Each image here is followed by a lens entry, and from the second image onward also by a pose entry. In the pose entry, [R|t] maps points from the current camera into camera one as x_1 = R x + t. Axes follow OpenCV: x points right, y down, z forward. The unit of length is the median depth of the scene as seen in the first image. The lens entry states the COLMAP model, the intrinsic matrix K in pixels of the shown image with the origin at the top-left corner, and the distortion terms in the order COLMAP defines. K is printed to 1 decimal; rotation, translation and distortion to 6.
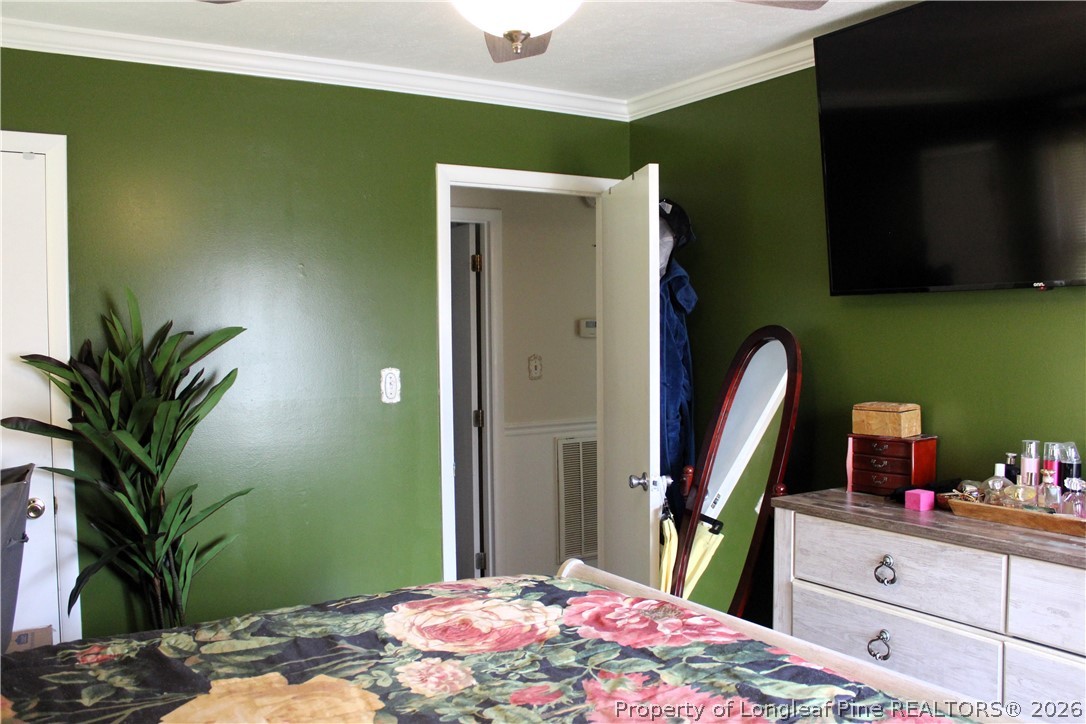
lens RADIAL K [[921.0, 0, 543.0], [0, 921.0, 362.0], [0, 0, 1]] dist [-0.149778, 0.106378]
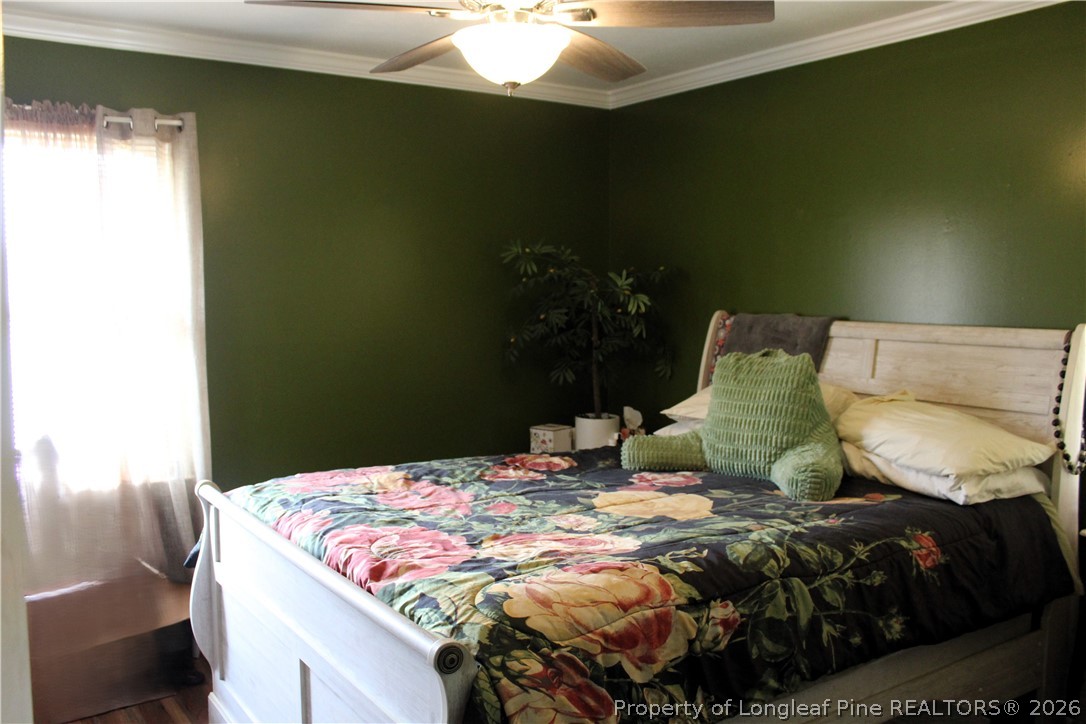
lens RADIAL K [[921.0, 0, 543.0], [0, 921.0, 362.0], [0, 0, 1]] dist [-0.149778, 0.106378]
pose [[-0.998867, 0.008048, -0.046910, -0.006722], [0.002707, 0.993611, 0.112830, -0.073243], [0.047518, 0.112575, -0.992506, 2.437028]]
